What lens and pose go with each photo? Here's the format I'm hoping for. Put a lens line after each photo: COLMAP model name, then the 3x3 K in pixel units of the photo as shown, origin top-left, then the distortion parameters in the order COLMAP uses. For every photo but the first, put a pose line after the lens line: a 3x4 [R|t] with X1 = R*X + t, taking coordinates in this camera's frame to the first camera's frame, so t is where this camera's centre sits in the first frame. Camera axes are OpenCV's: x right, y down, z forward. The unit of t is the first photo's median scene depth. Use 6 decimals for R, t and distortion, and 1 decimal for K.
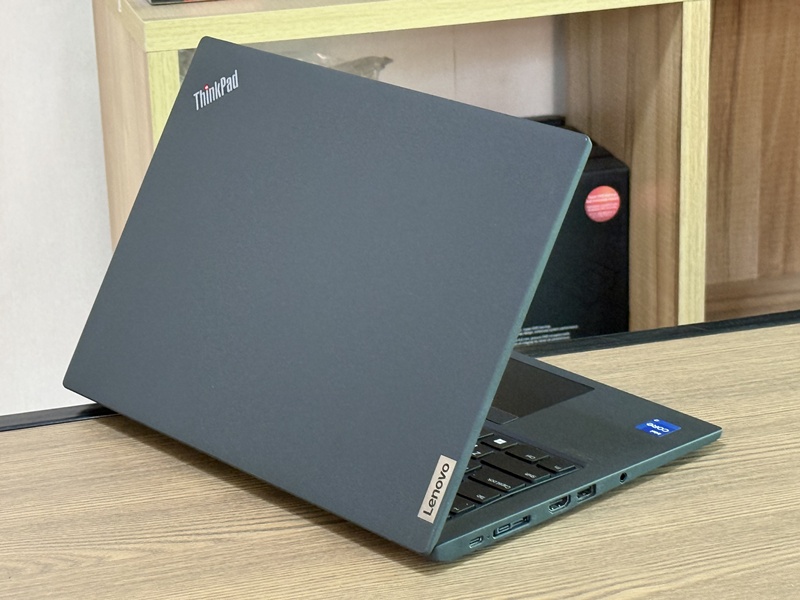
lens RADIAL K [[2231.4, 0, 437.5], [0, 2231.4, 271.3], [0, 0, 1]] dist [0.239082, 0.000000]
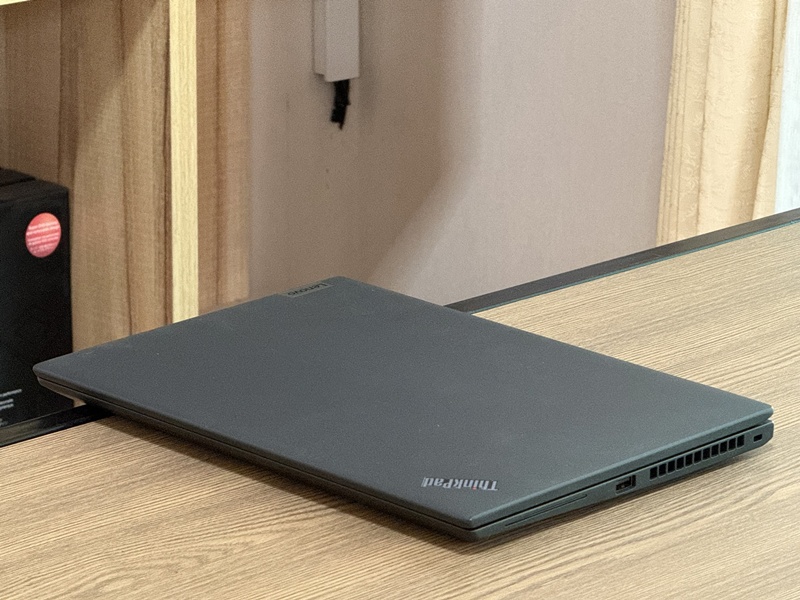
lens RADIAL K [[3107.3, 0, 394.4], [0, 3107.3, 293.8], [0, 0, 1]] dist [0.384049, 0.000000]
pose [[0.893972, -0.103109, 0.436099, -0.329605], [0.123664, 0.992144, -0.018925, 0.030300], [-0.430722, 0.070848, 0.899700, -0.087036]]
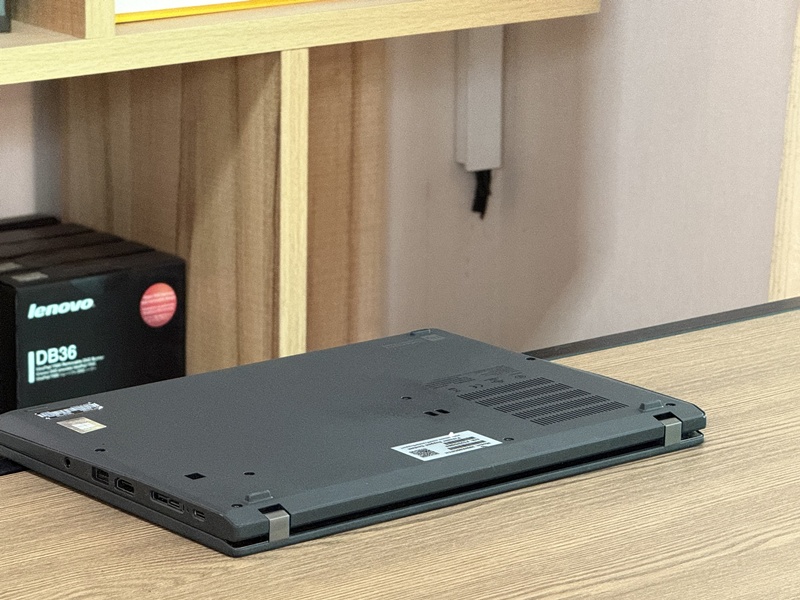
lens RADIAL K [[3107.3, 0, 408.4], [0, 3107.3, 304.5], [0, 0, 1]] dist [0.384049, 0.000000]
pose [[0.927610, -0.059996, 0.368700, -0.281563], [0.090686, 0.993659, -0.066465, 0.058094], [-0.362374, 0.095089, 0.927169, -0.112321]]
